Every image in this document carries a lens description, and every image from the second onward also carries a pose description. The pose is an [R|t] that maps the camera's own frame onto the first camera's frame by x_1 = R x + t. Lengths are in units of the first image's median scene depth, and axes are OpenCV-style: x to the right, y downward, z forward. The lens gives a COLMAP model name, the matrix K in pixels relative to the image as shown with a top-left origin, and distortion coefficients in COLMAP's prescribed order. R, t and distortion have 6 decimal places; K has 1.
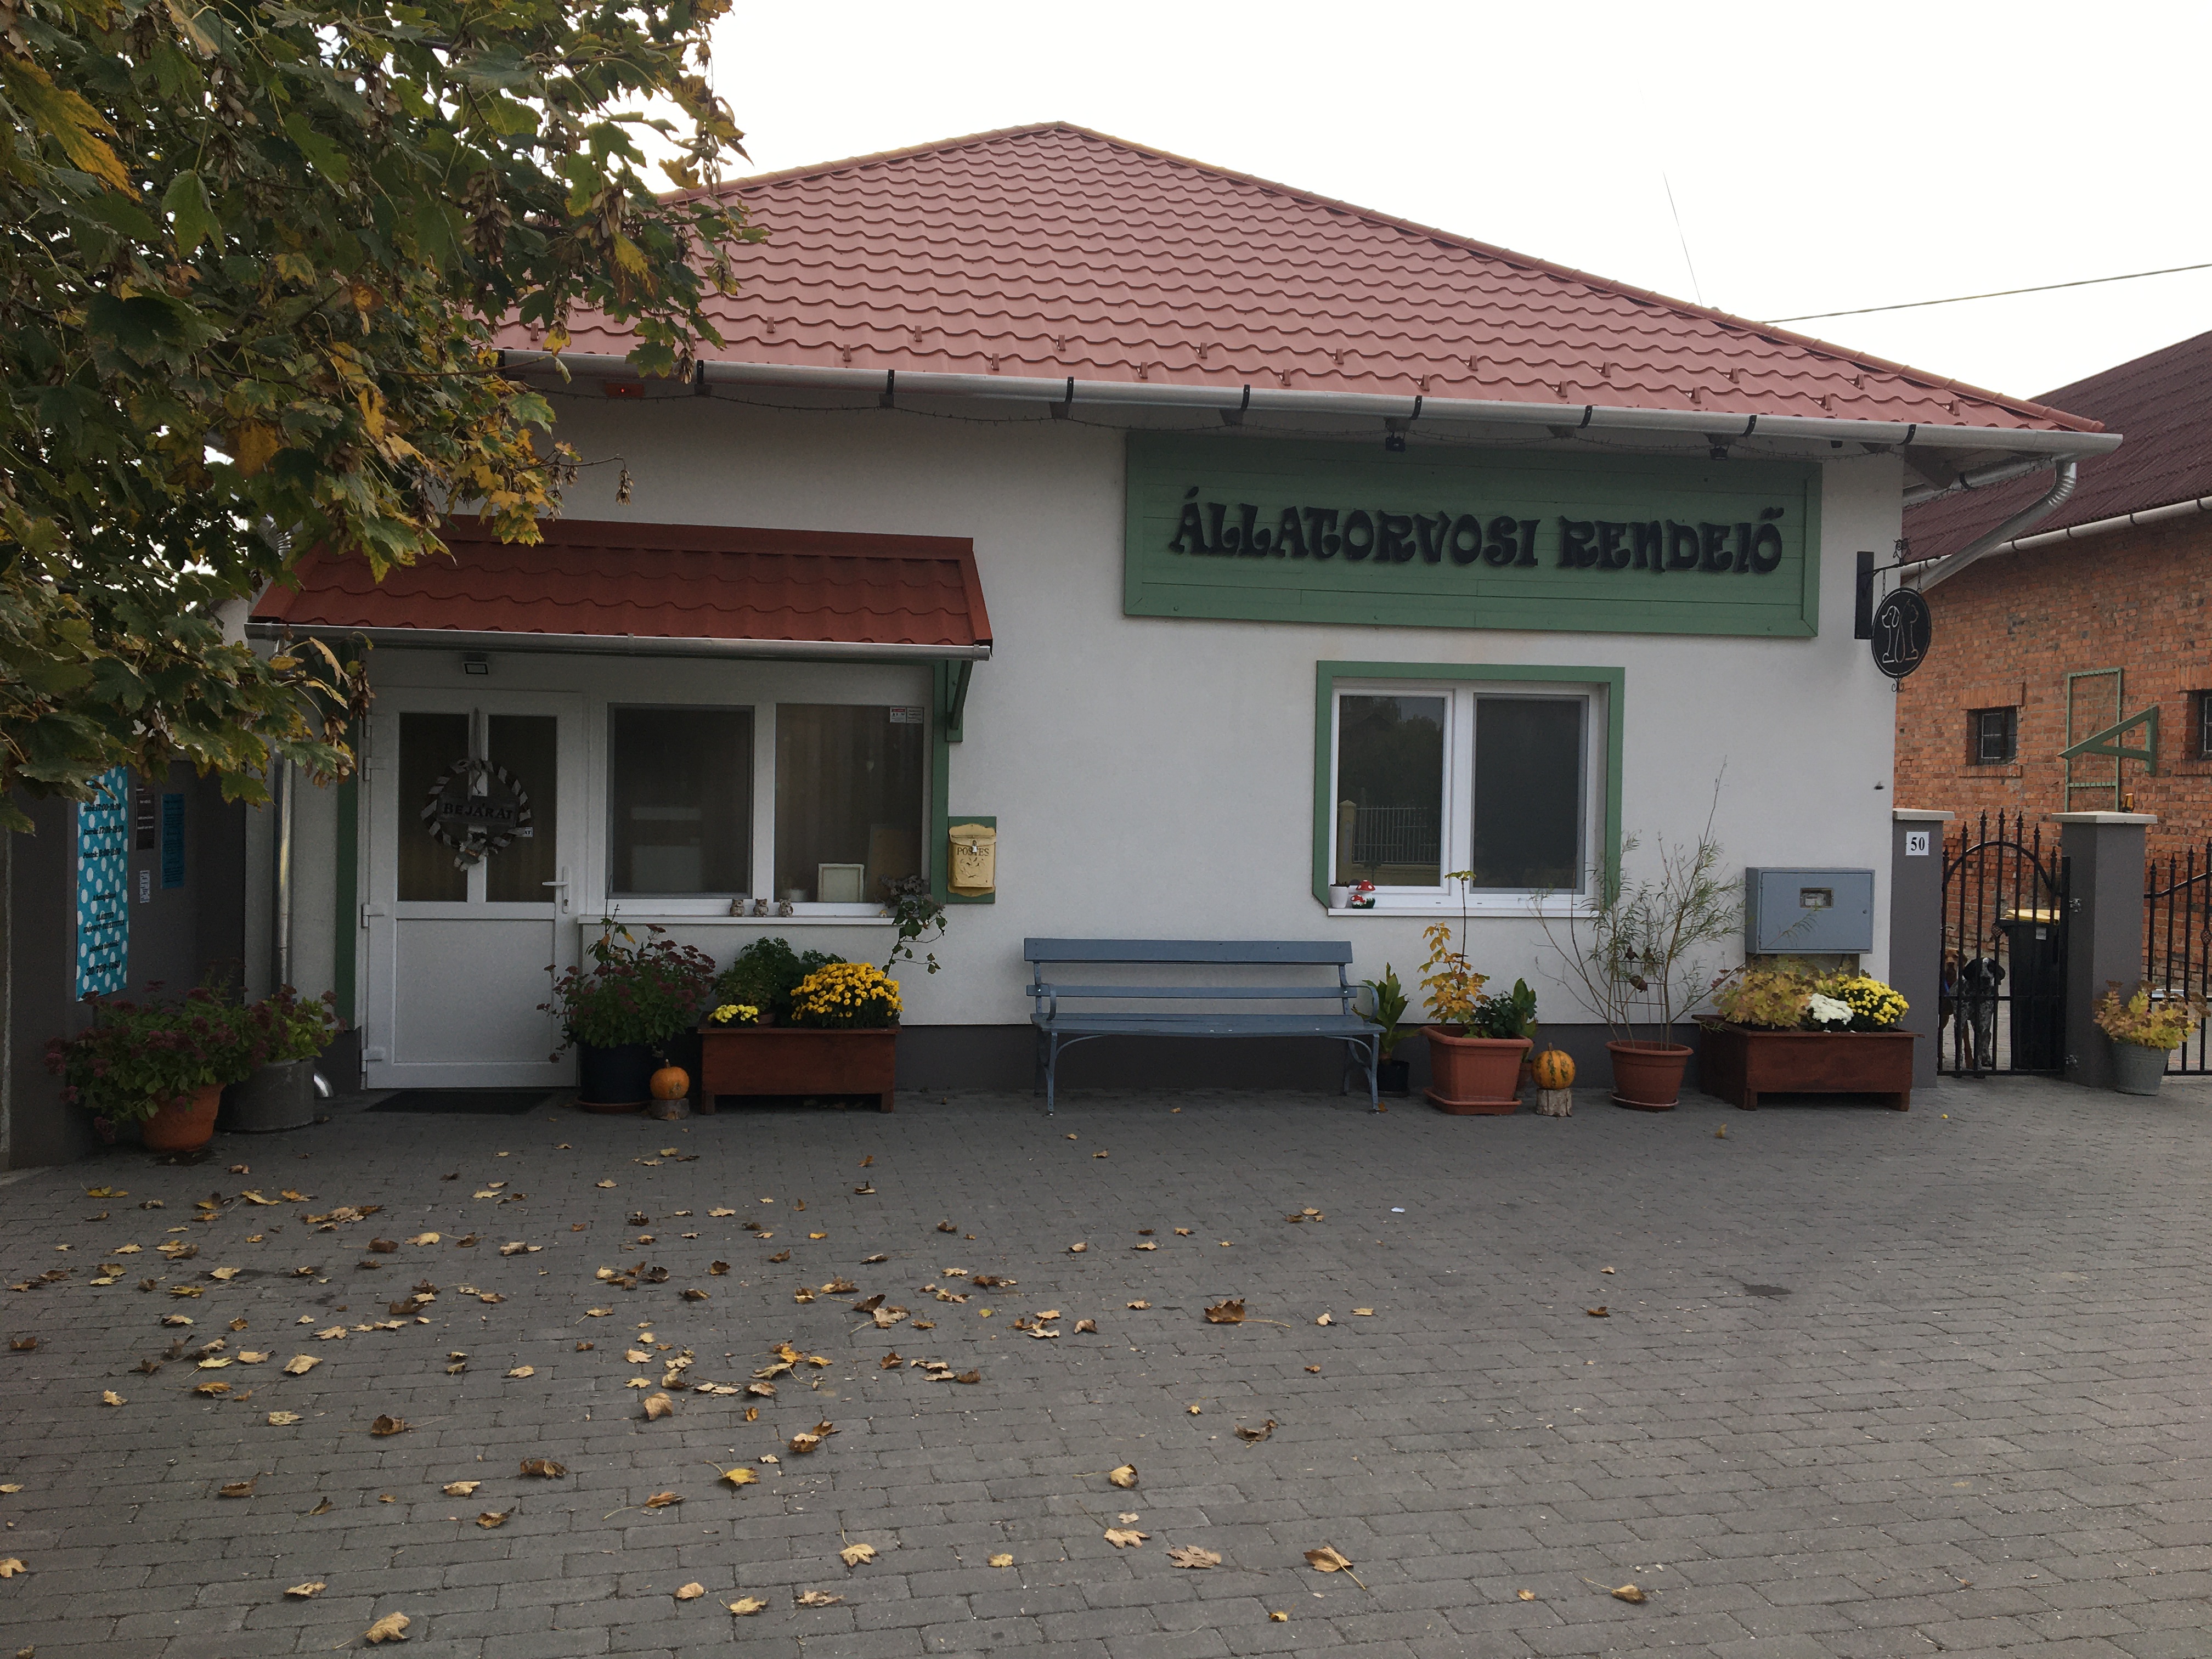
lens RADIAL K [[1779.2, 0, 1092.0], [0, 1779.2, 818.1], [0, 0, 1]] dist [0.112832, -0.207730]
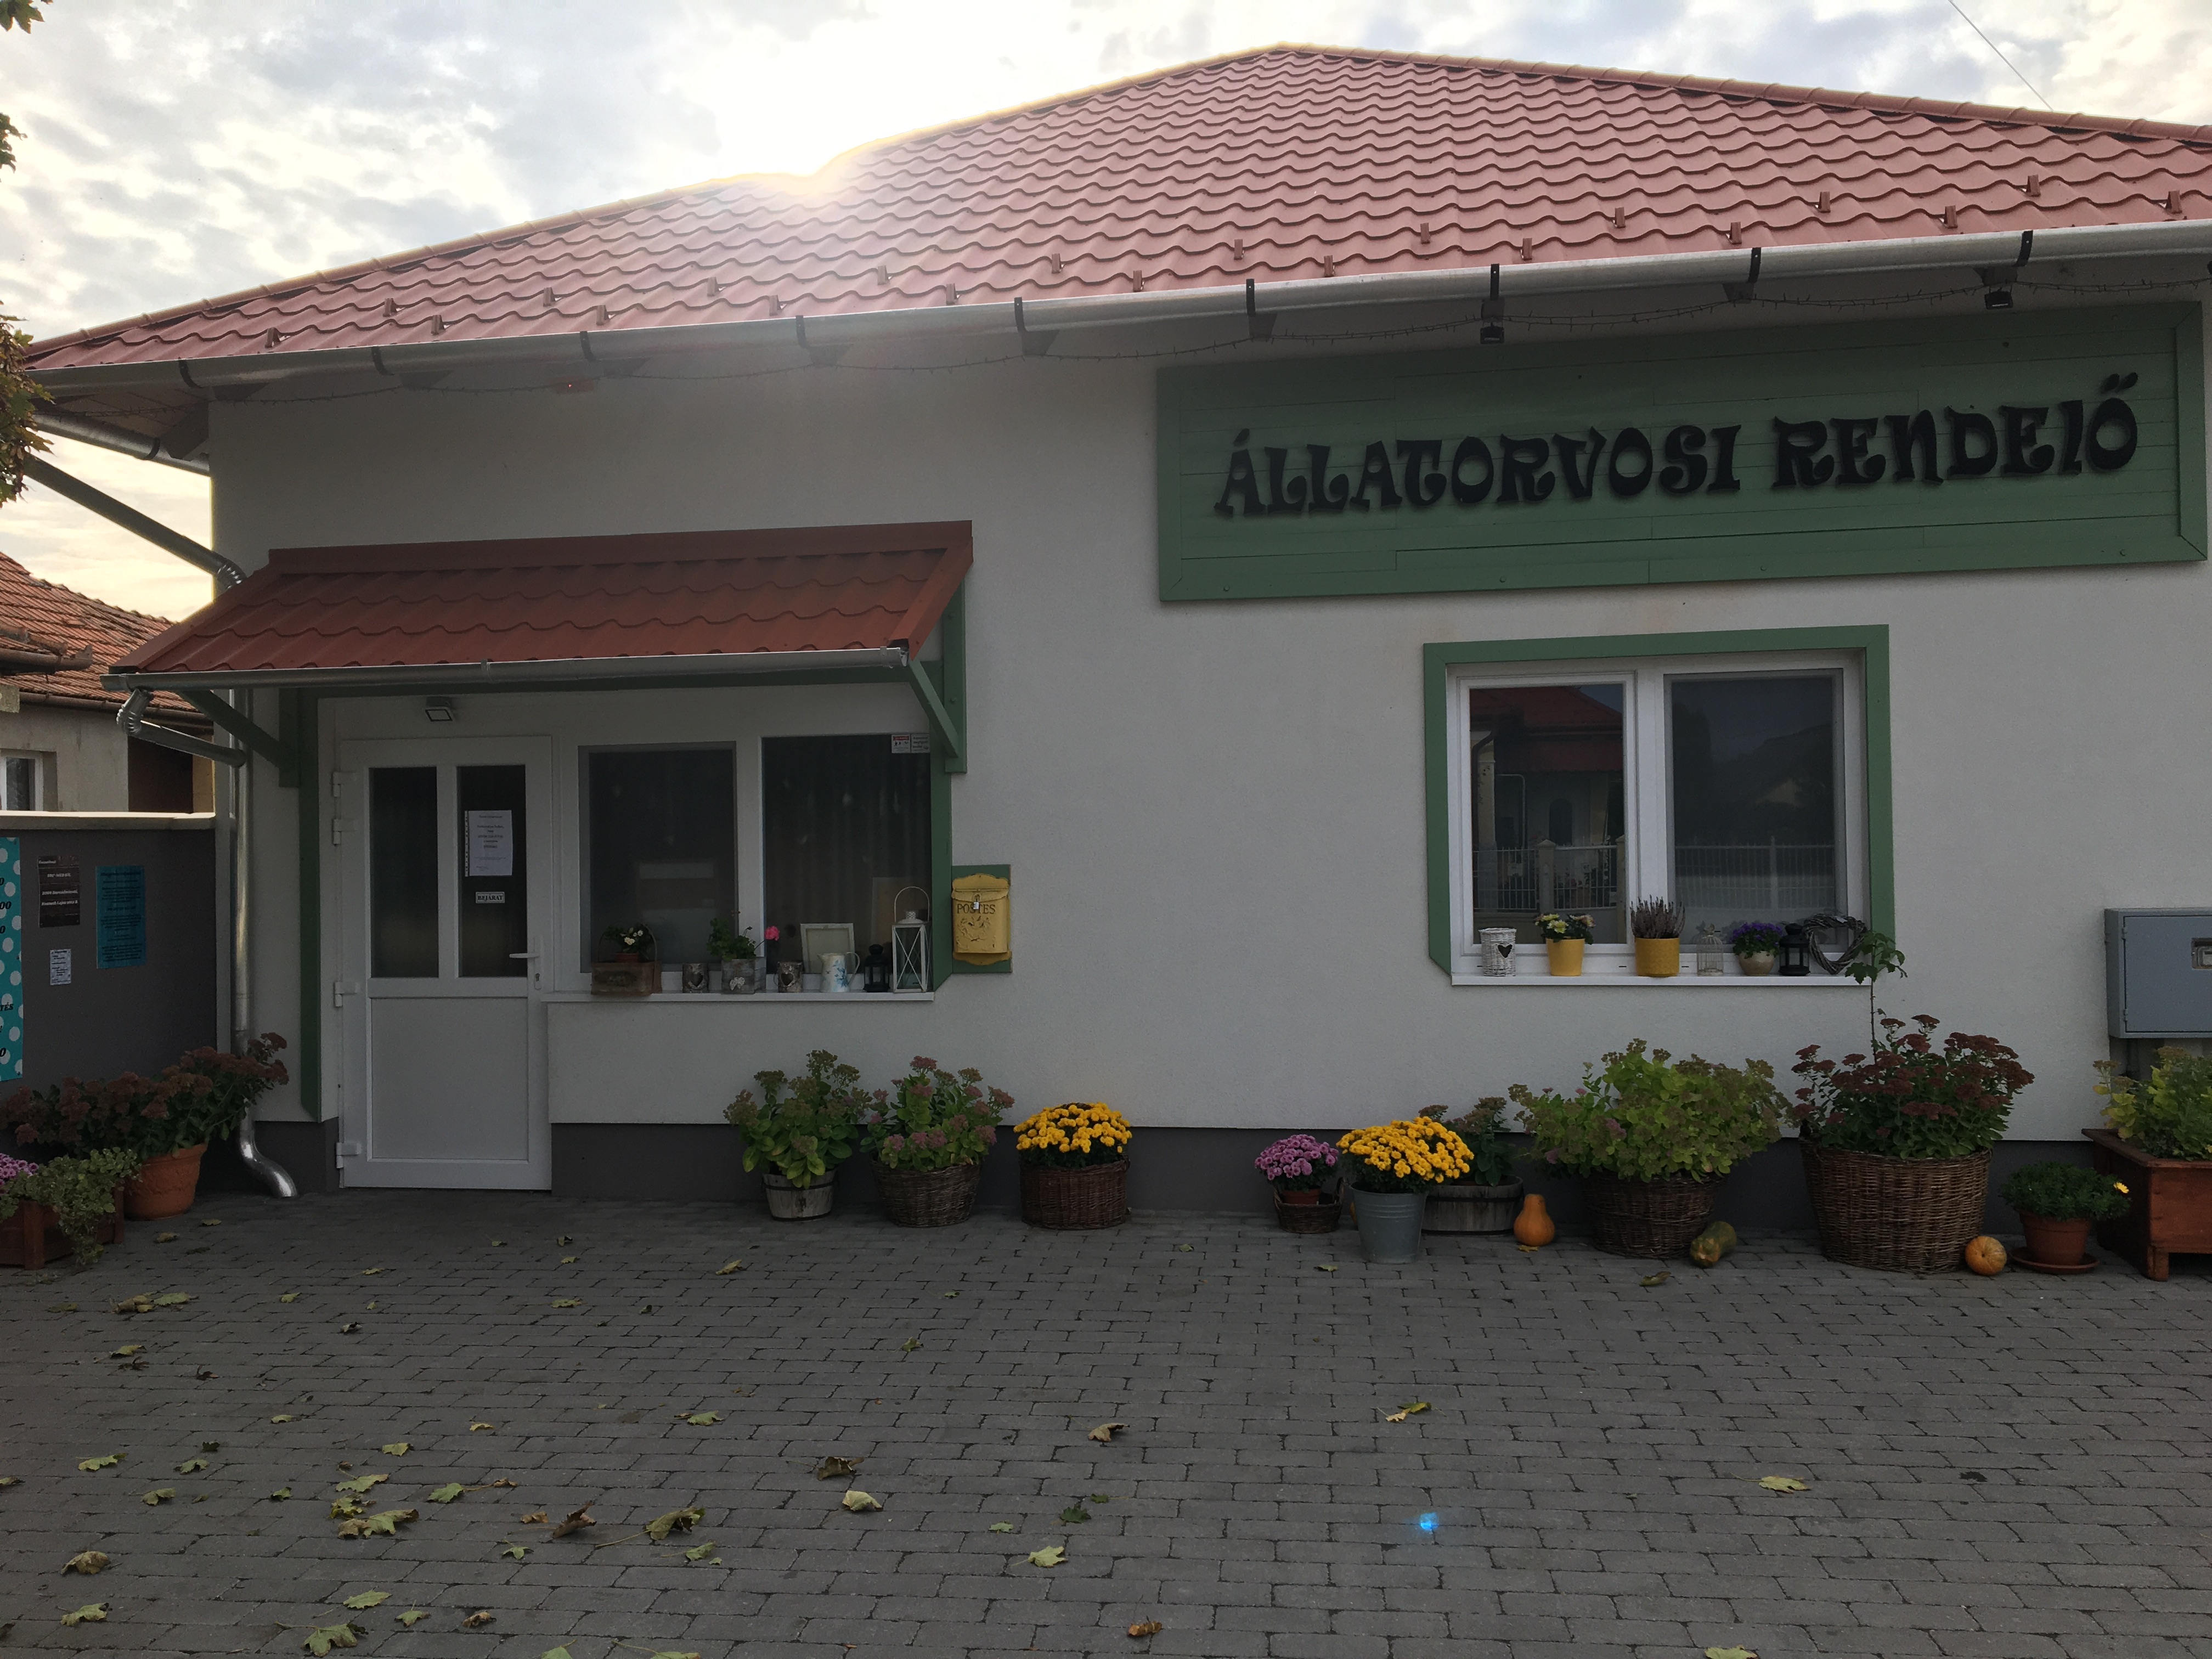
lens RADIAL K [[1891.0, 0, 1106.0], [0, 1891.0, 829.5], [0, 0, 1]] dist [0.122270, -0.200006]
pose [[0.945736, -0.034004, -0.323153, 0.253336], [0.027621, 0.999323, -0.024320, 0.005260], [0.323761, 0.014074, 0.946034, 0.202903]]
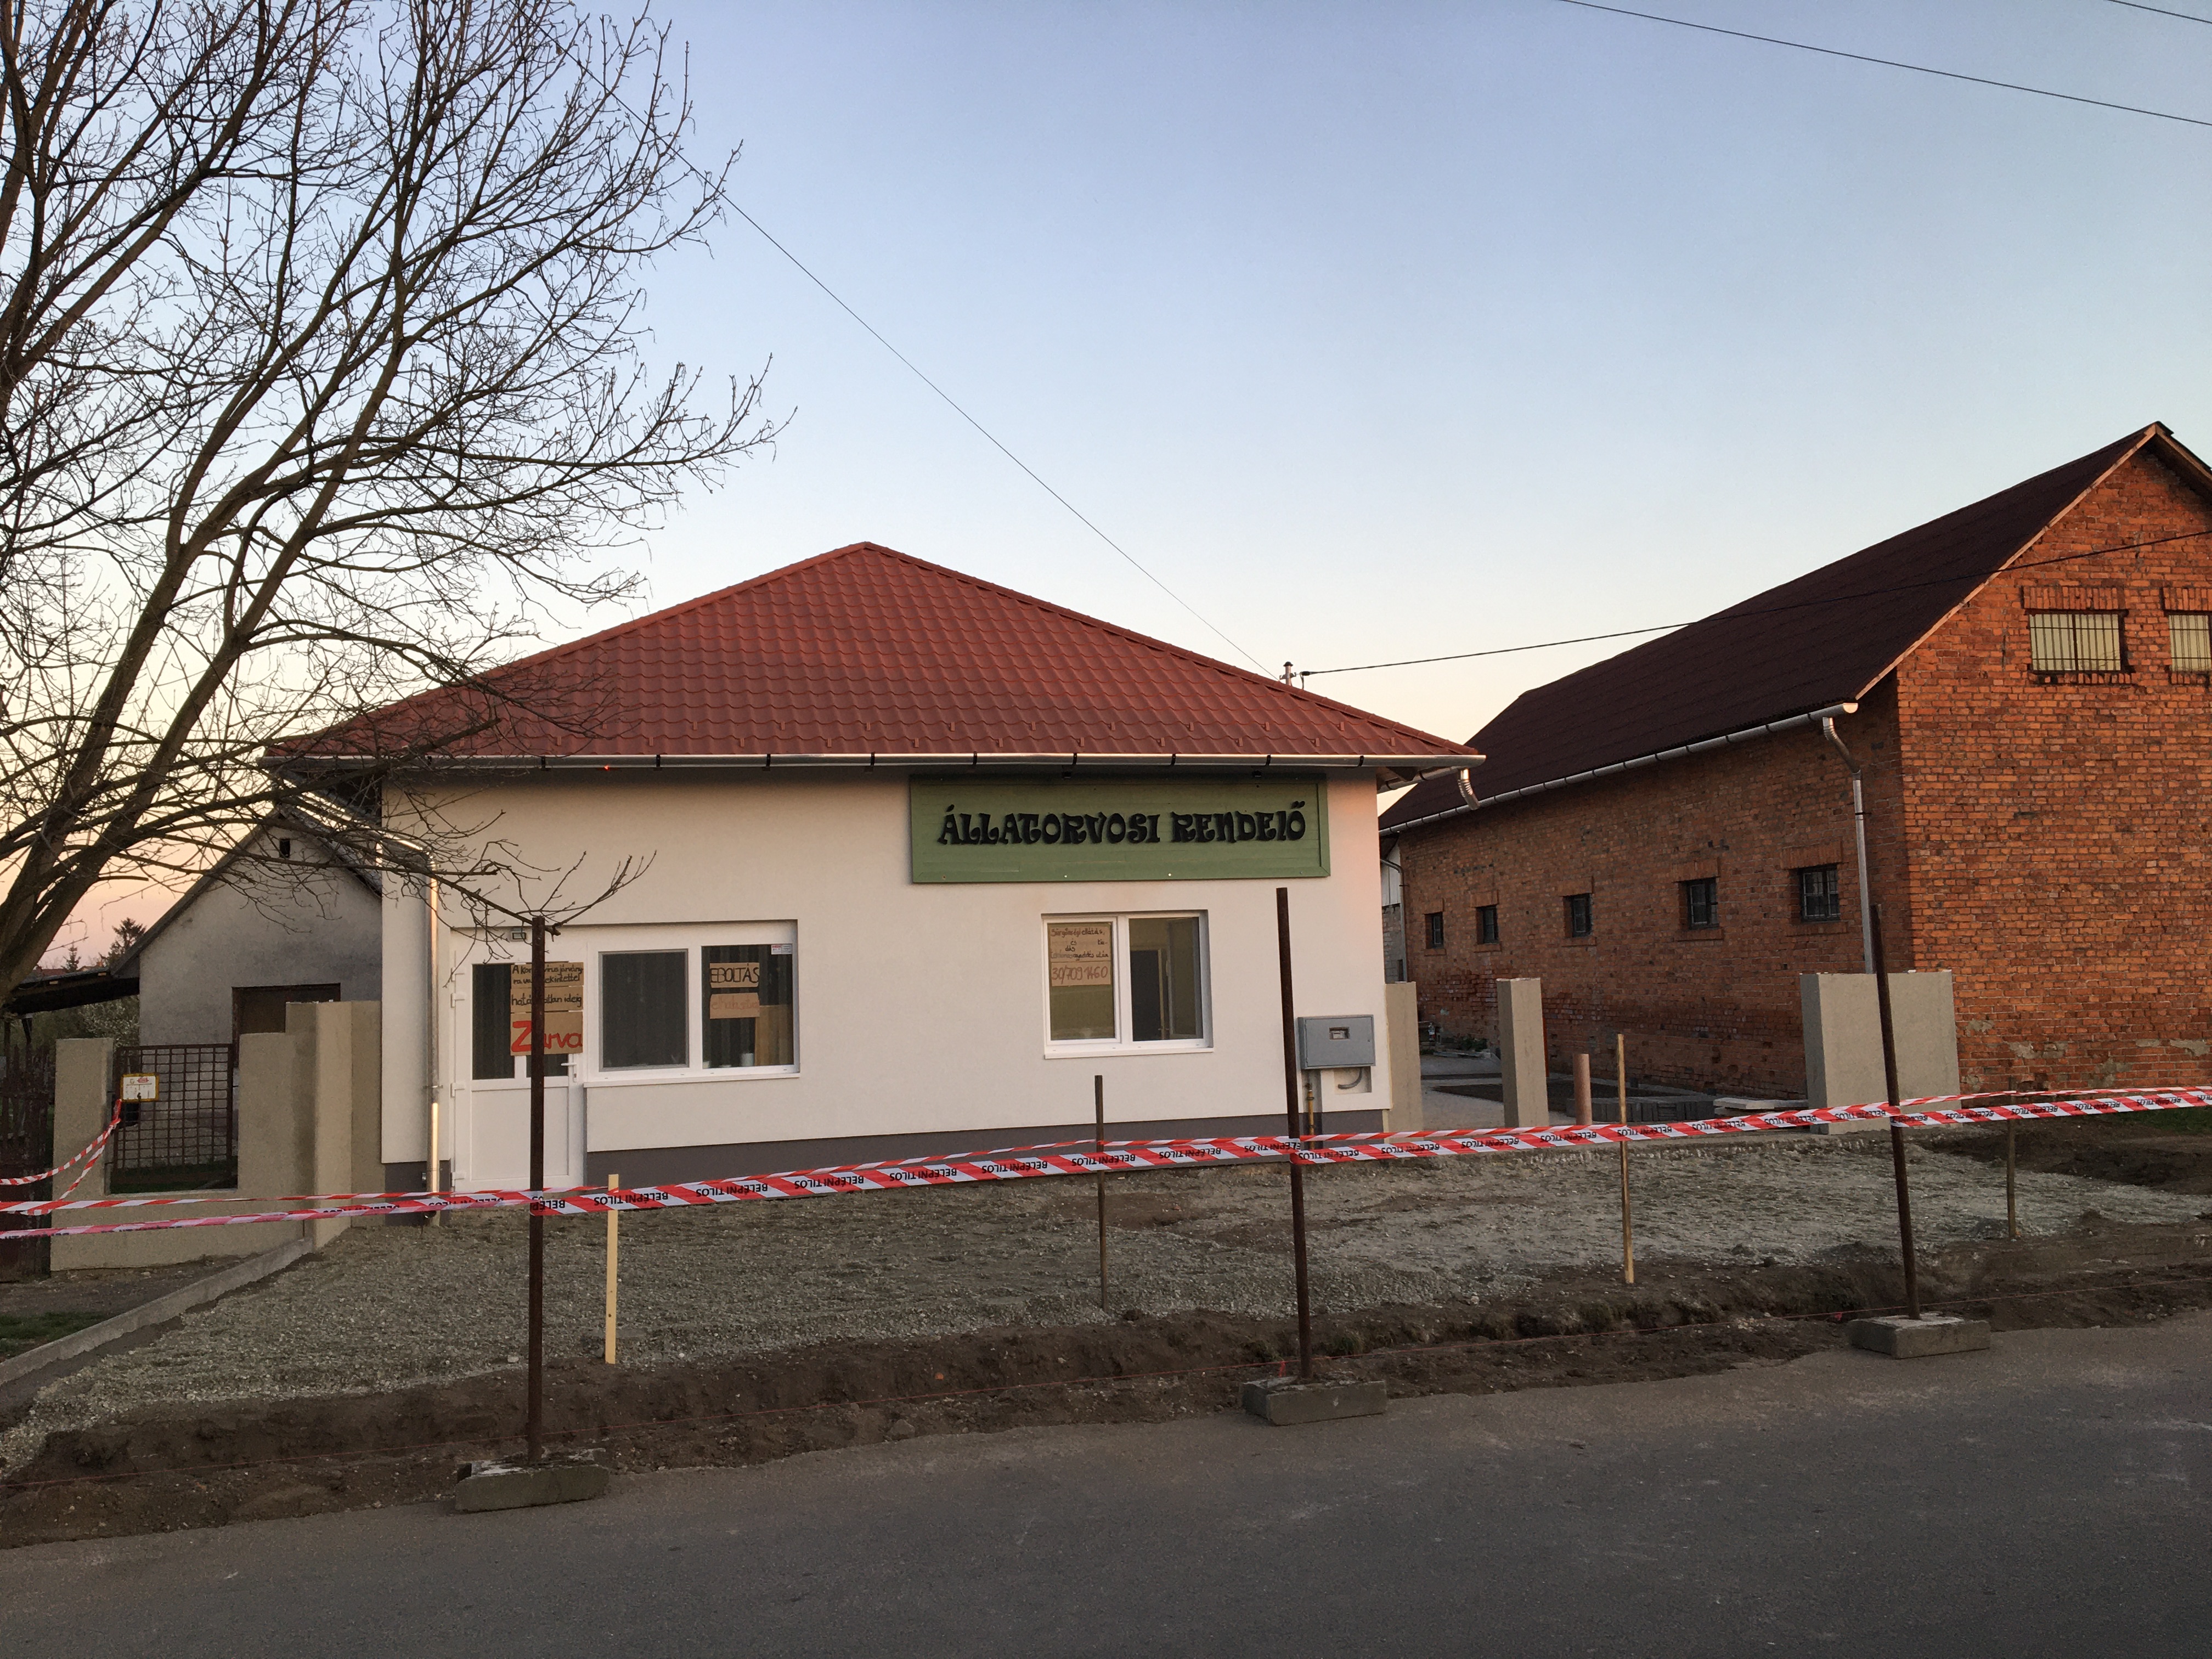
lens RADIAL K [[1891.0, 0, 1106.0], [0, 1891.0, 829.5], [0, 0, 1]] dist [0.122270, -0.200006]
pose [[0.995151, -0.040012, 0.089851, 0.040031], [0.048239, 0.994651, -0.091337, 0.007094], [-0.085716, 0.095228, 0.991758, -0.757368]]
